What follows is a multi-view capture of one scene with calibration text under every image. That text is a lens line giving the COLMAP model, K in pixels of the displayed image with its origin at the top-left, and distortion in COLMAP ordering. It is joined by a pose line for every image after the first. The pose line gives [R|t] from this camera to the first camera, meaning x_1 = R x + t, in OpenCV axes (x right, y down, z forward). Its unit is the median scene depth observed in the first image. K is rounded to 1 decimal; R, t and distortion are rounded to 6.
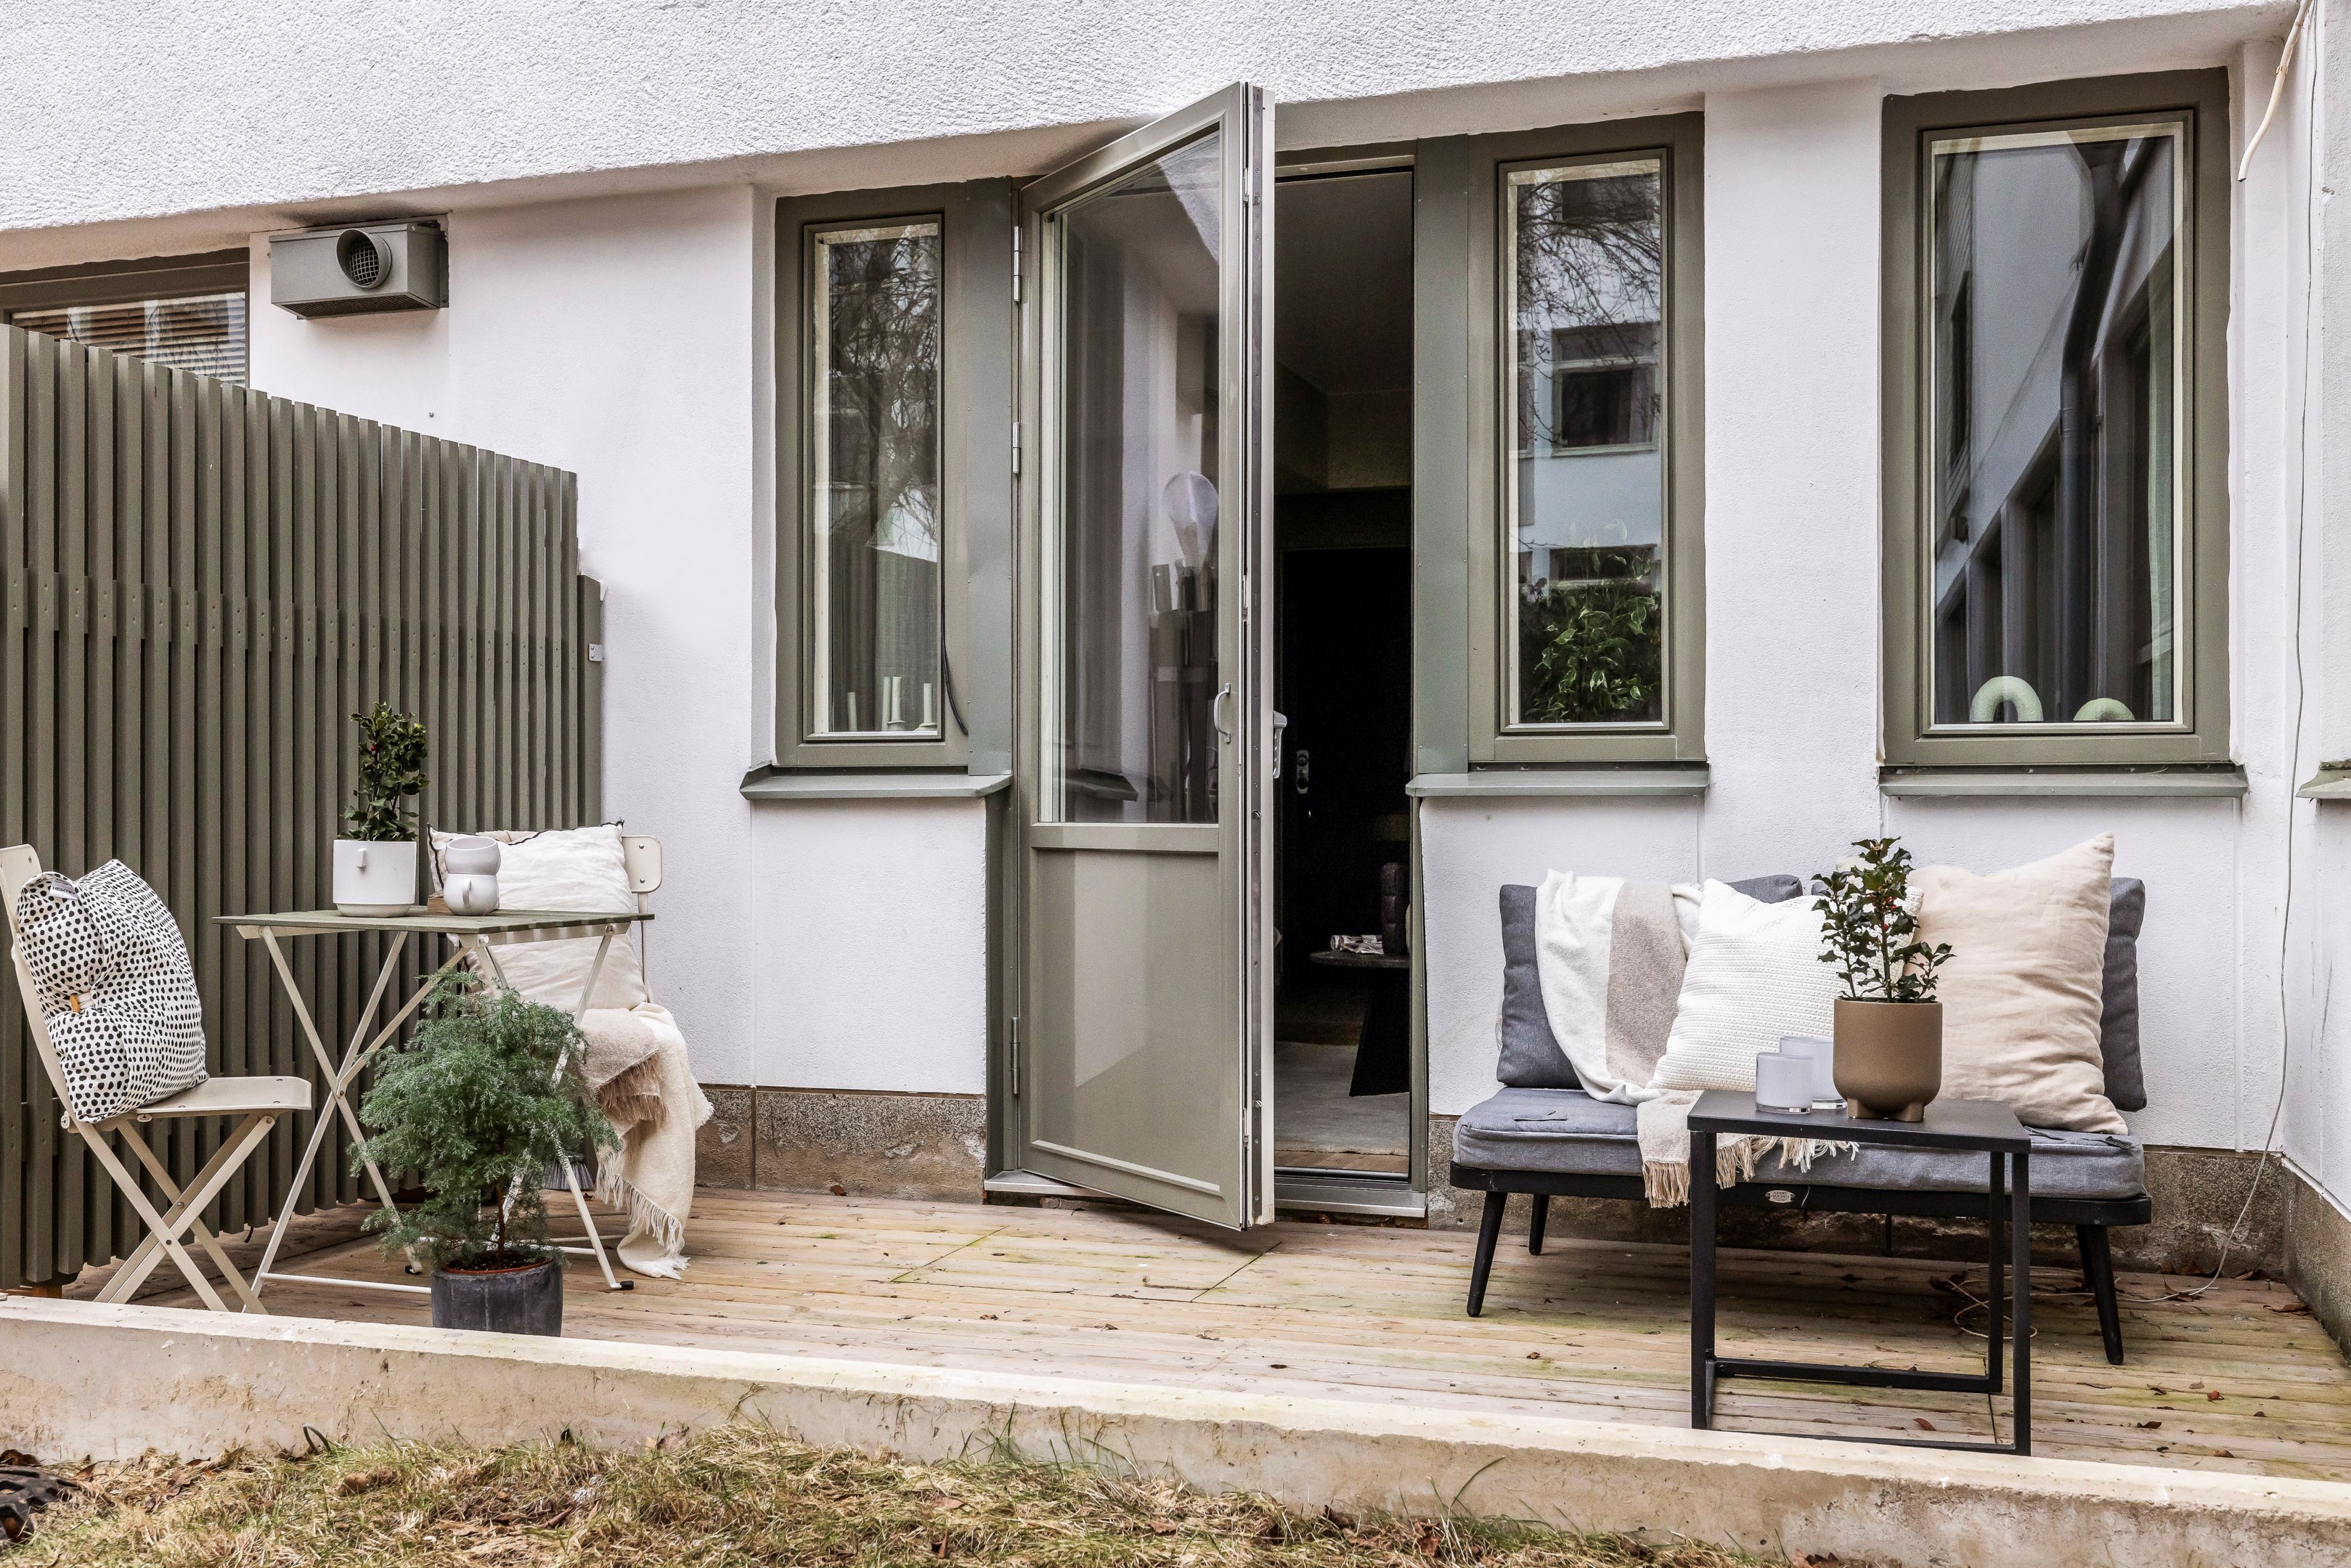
lens RADIAL K [[2297.8, 0, 1175.1], [0, 2297.8, 791.2], [0, 0, 1]] dist [-0.001686, 0.000000]
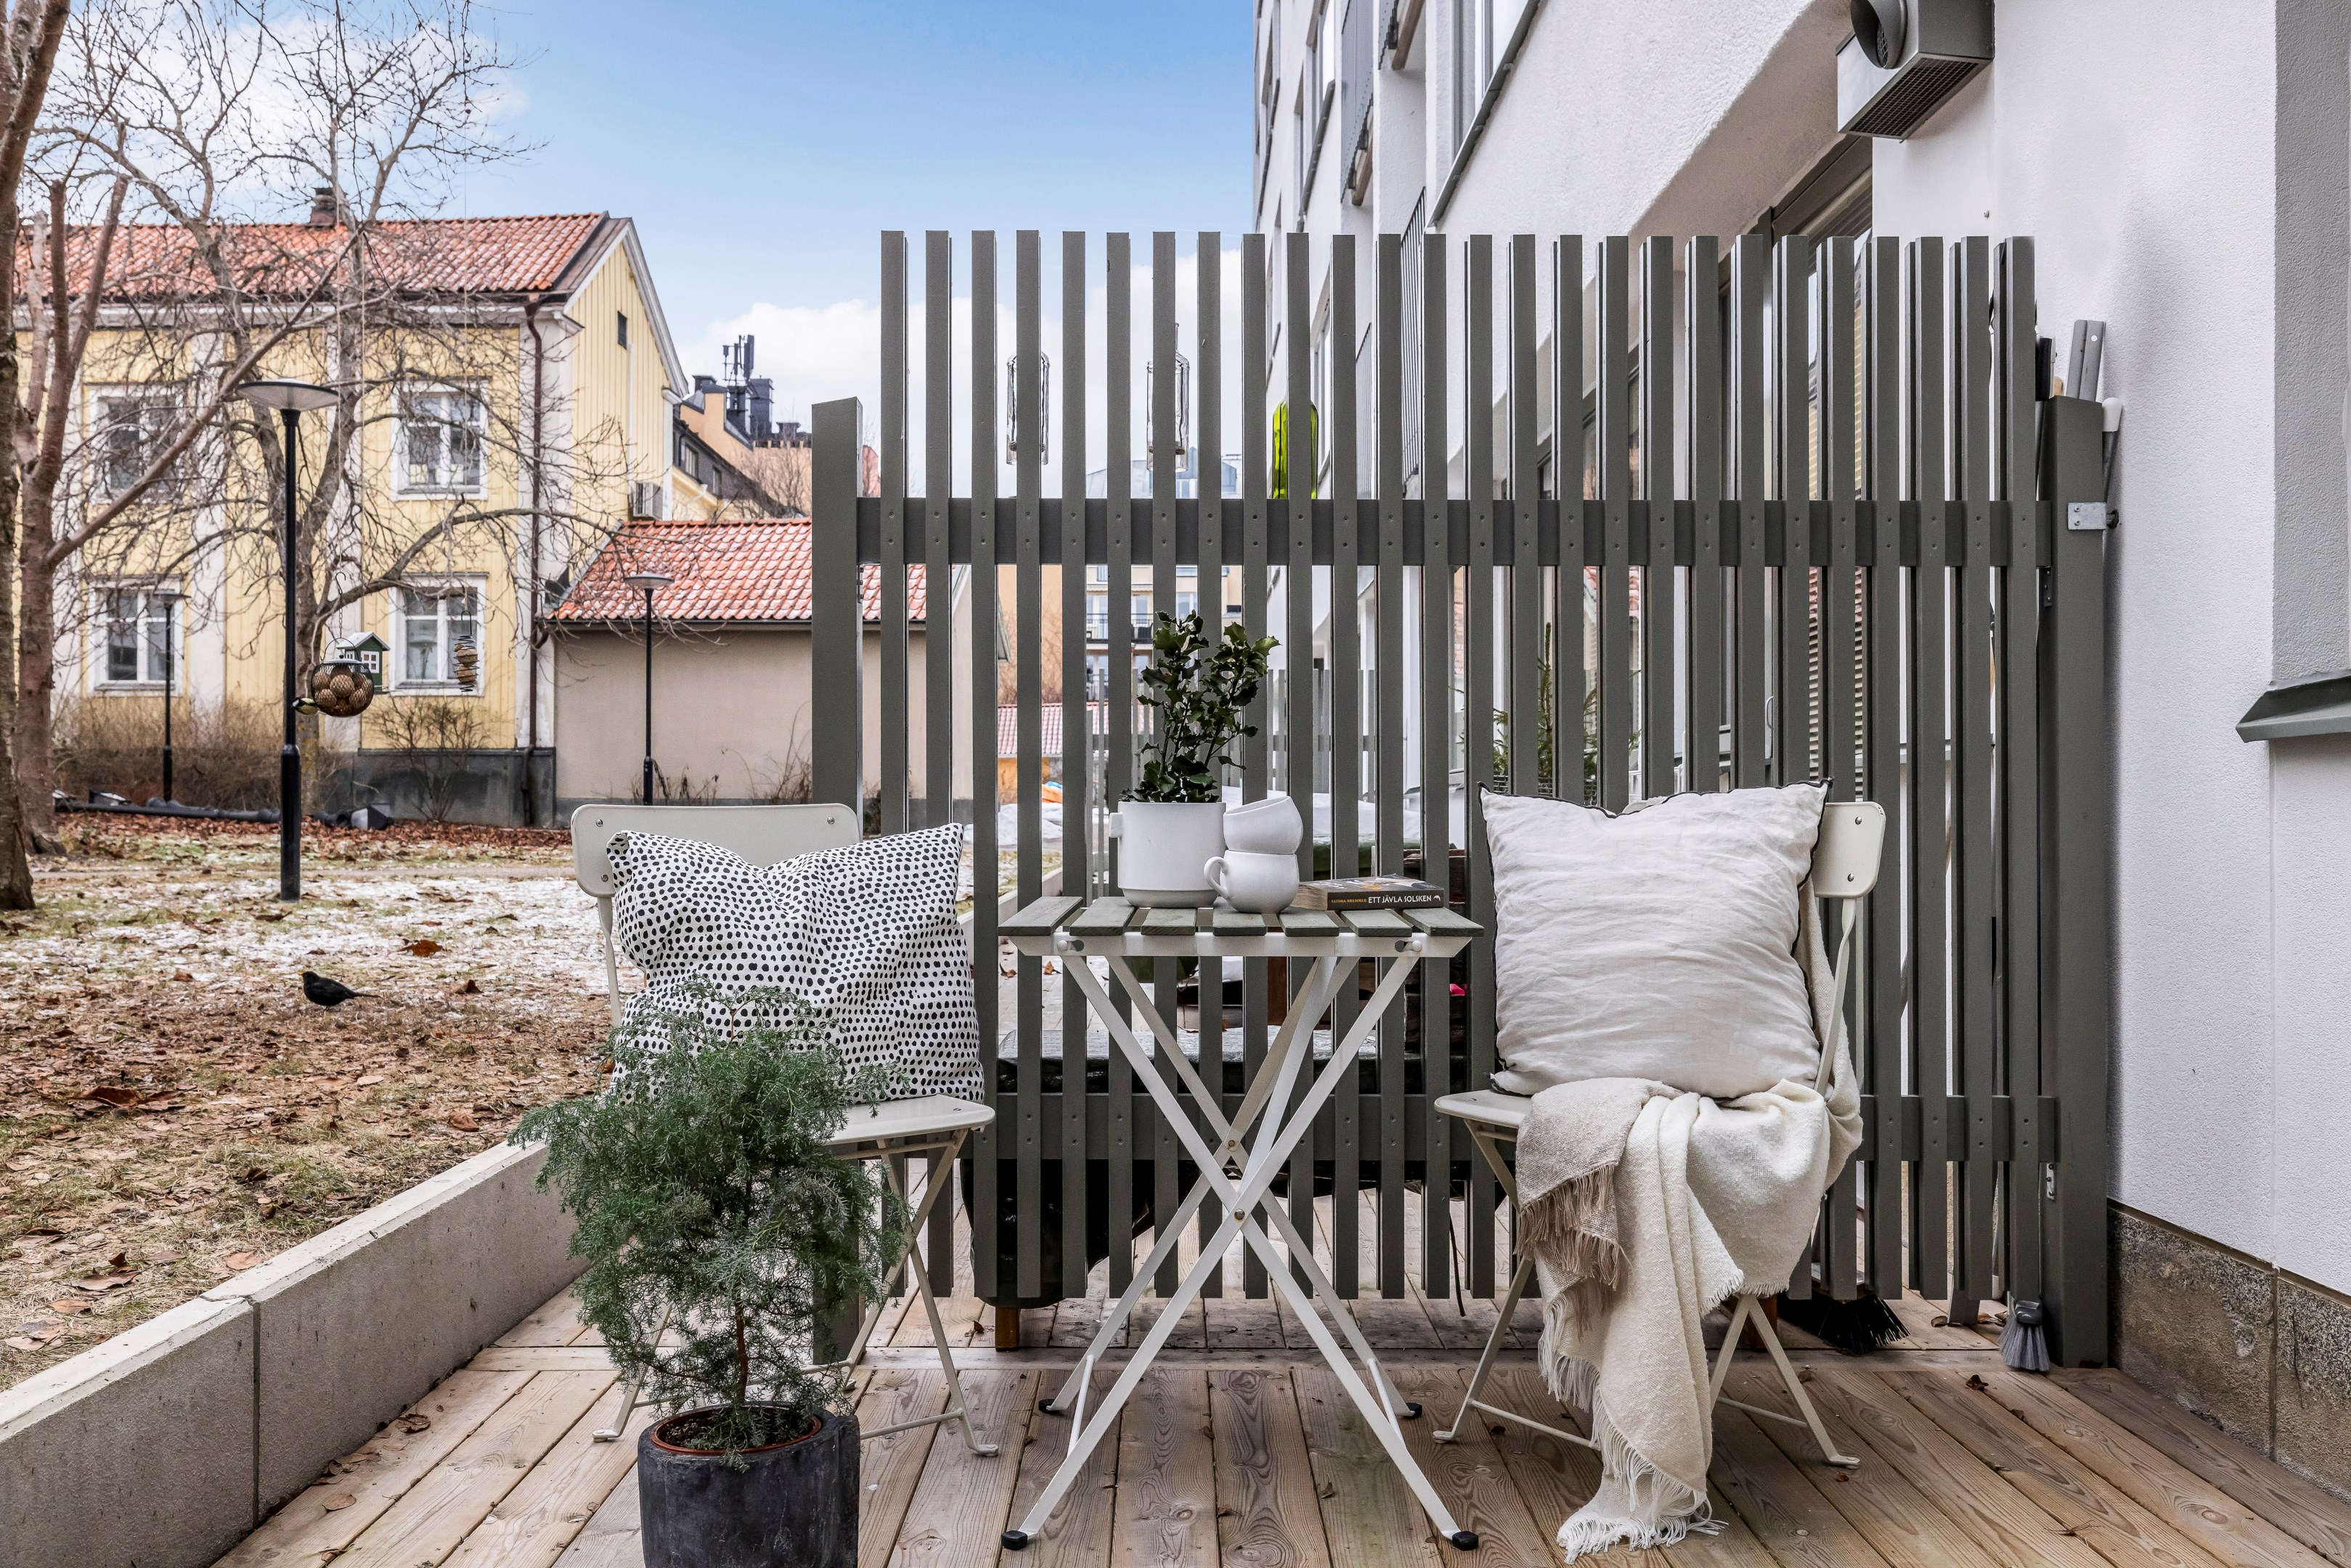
lens RADIAL K [[1939.5, 0, 1174.5], [0, 1939.5, 787.3], [0, 0, 1]] dist [-0.001042, 0.000122]
pose [[0.307973, -0.014745, -0.951281, 0.209472], [0.007265, 0.999887, -0.013146, 0.022199], [0.951367, -0.002863, 0.308045, 0.723587]]
